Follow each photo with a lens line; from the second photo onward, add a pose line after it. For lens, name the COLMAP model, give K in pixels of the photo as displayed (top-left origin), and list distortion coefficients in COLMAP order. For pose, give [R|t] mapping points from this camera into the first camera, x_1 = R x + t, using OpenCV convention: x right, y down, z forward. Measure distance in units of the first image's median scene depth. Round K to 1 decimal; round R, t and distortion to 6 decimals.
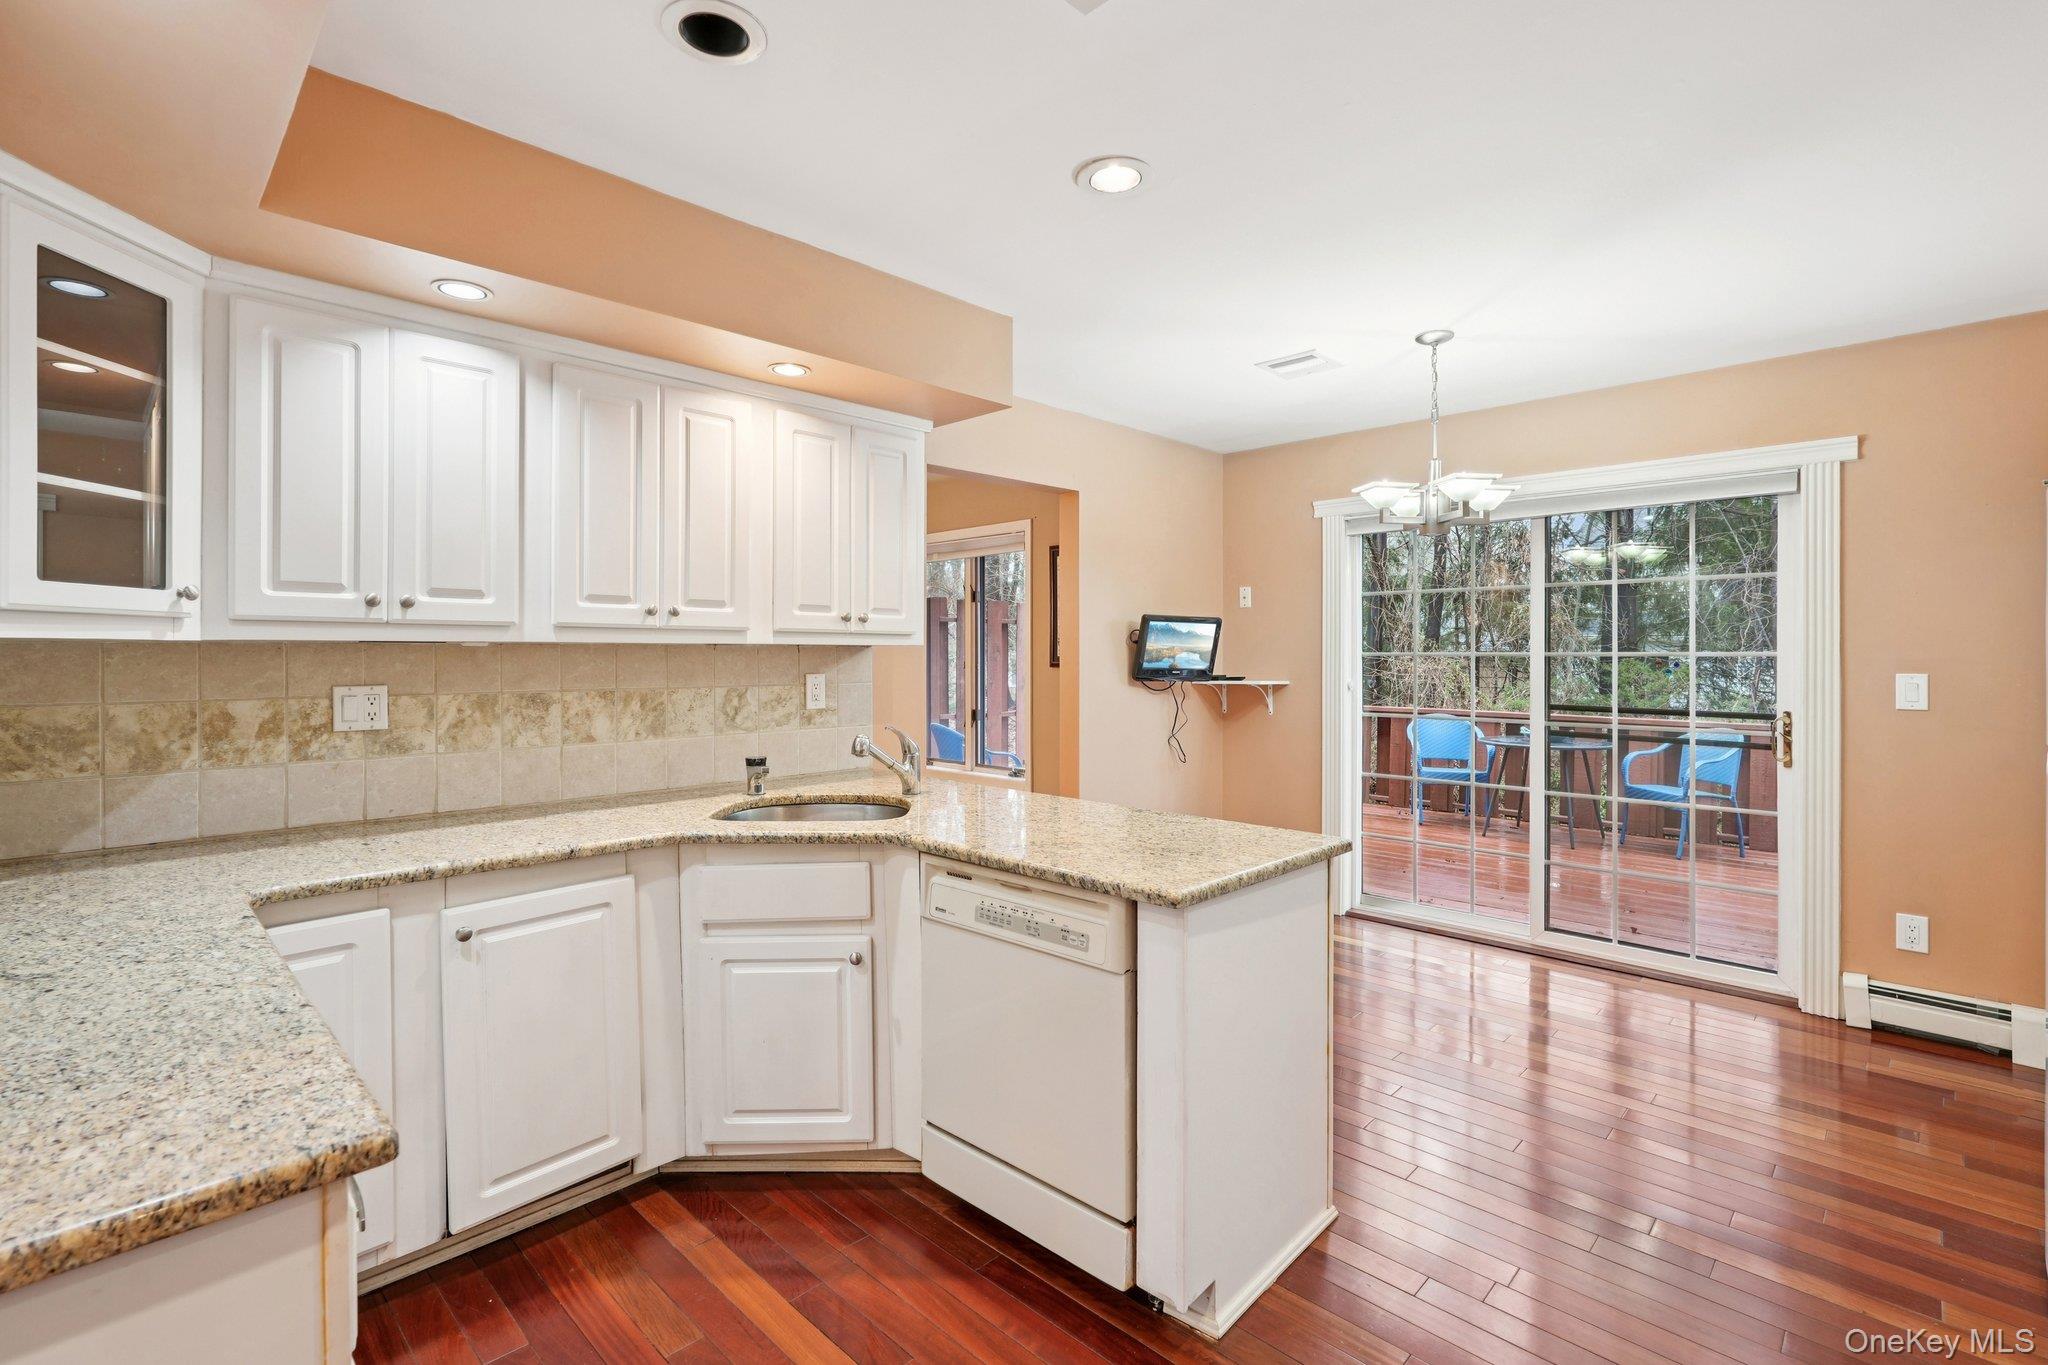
lens RADIAL K [[912.0, 0, 1025.9], [0, 912.0, 659.7], [0, 0, 1]] dist [-0.014896, 0.006512]
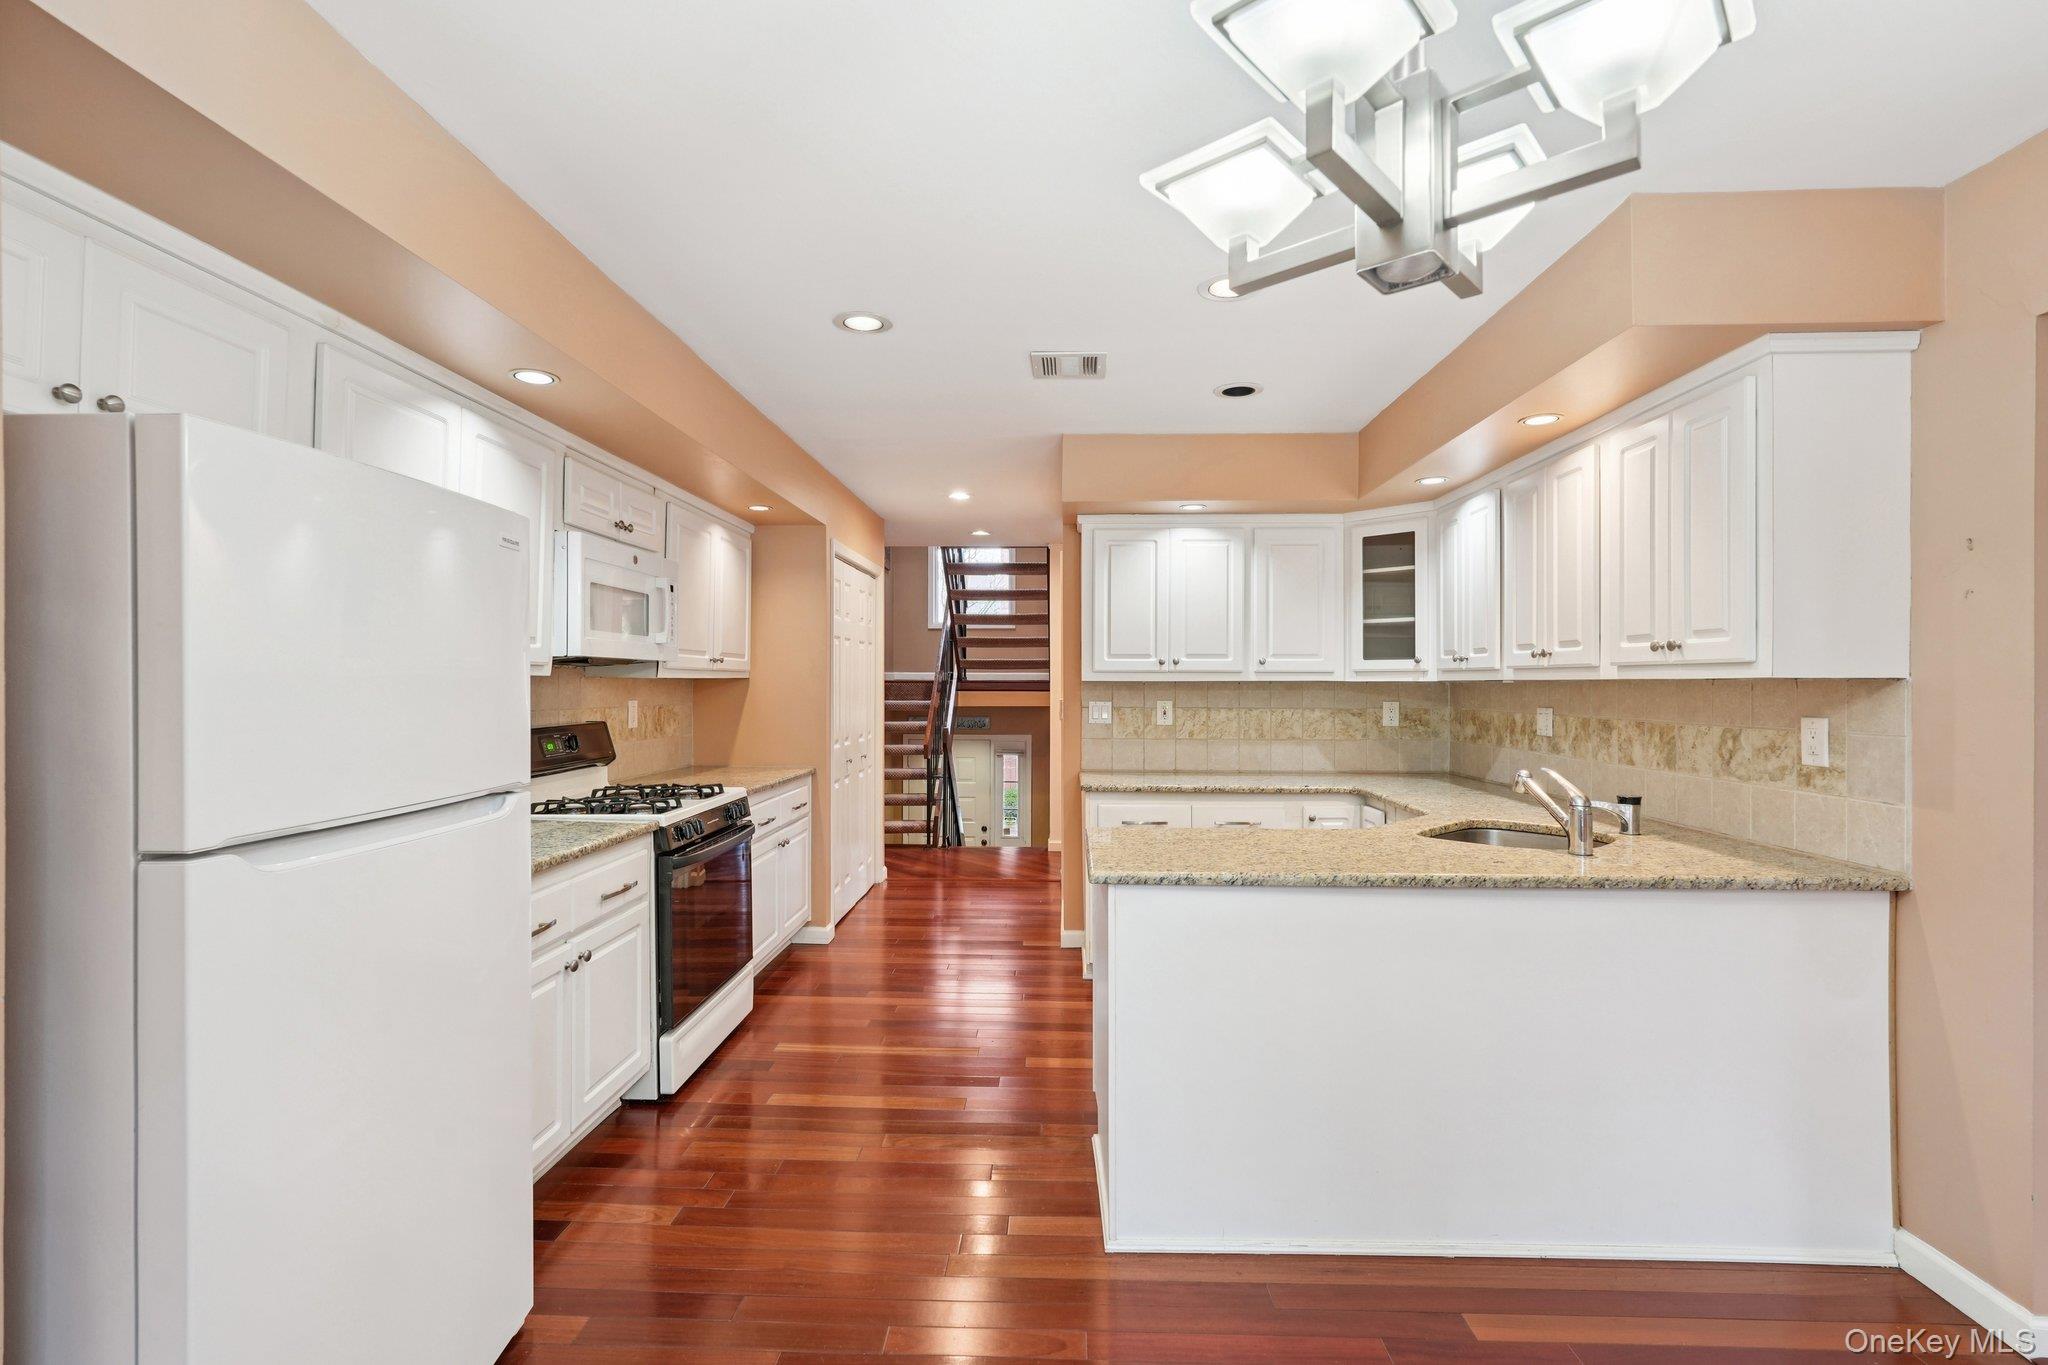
lens RADIAL K [[912.0, 0, 1031.6], [0, 912.0, 685.4], [0, 0, 1]] dist [-0.014896, 0.006512]
pose [[-0.736967, 0.000716, -0.675928, 0.729164], [-0.005063, 0.999966, 0.006579, -0.011871], [0.675909, 0.008271, -0.736938, 1.132666]]
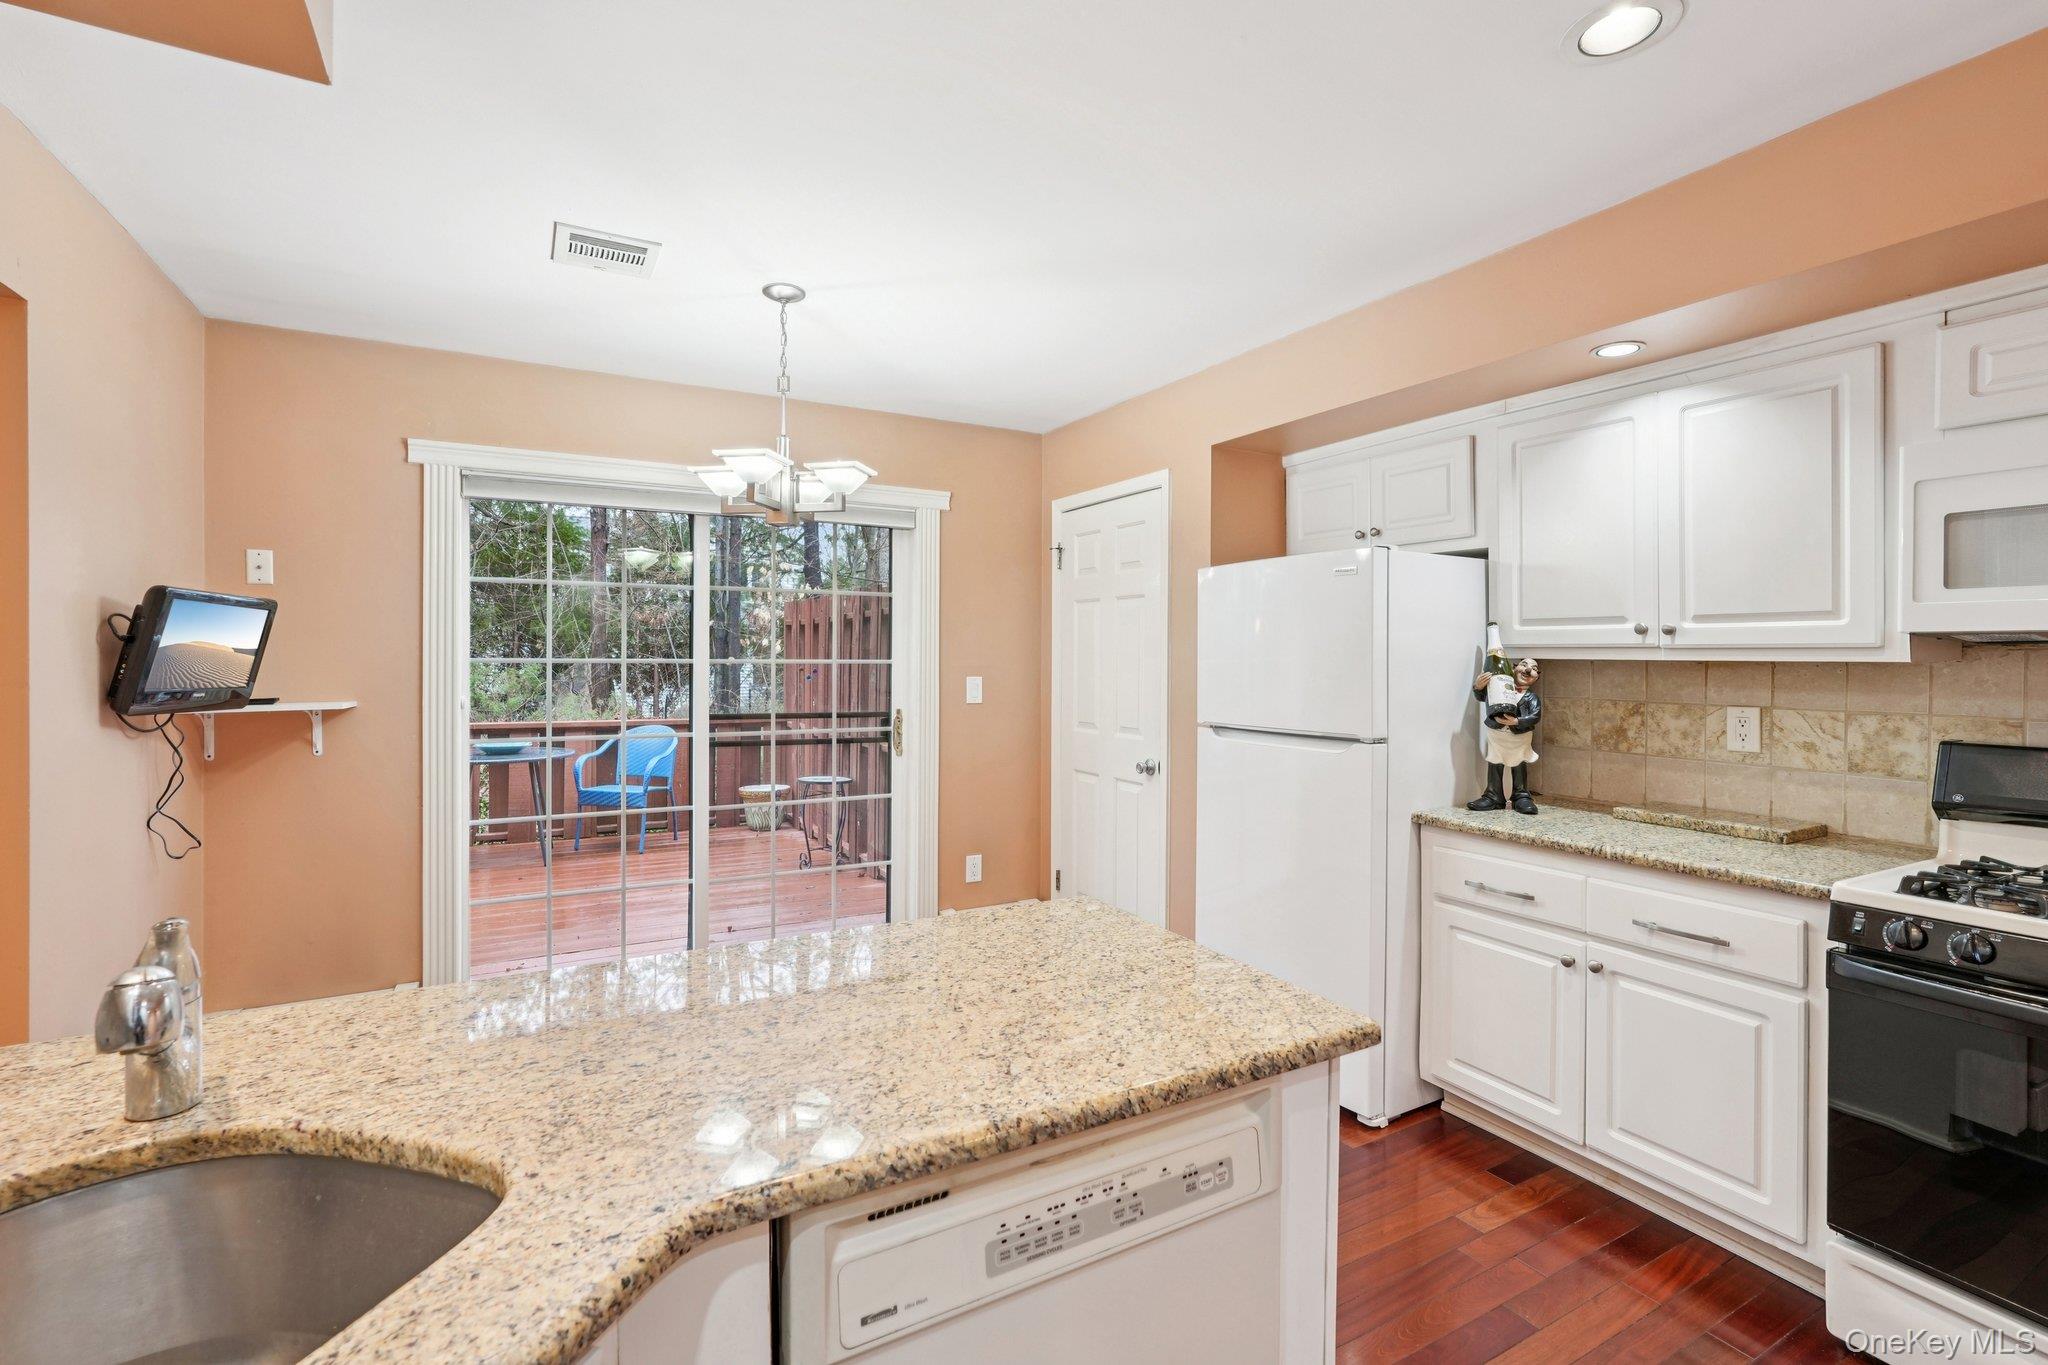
lens RADIAL K [[912.0, 0, 1013.7], [0, 912.0, 666.8], [0, 0, 1]] dist [-0.014896, 0.006512]
pose [[0.288719, -0.009566, 0.957366, -0.307829], [-0.002948, 0.999936, 0.010880, -0.015058], [-0.957409, -0.005963, 0.288672, 0.548005]]
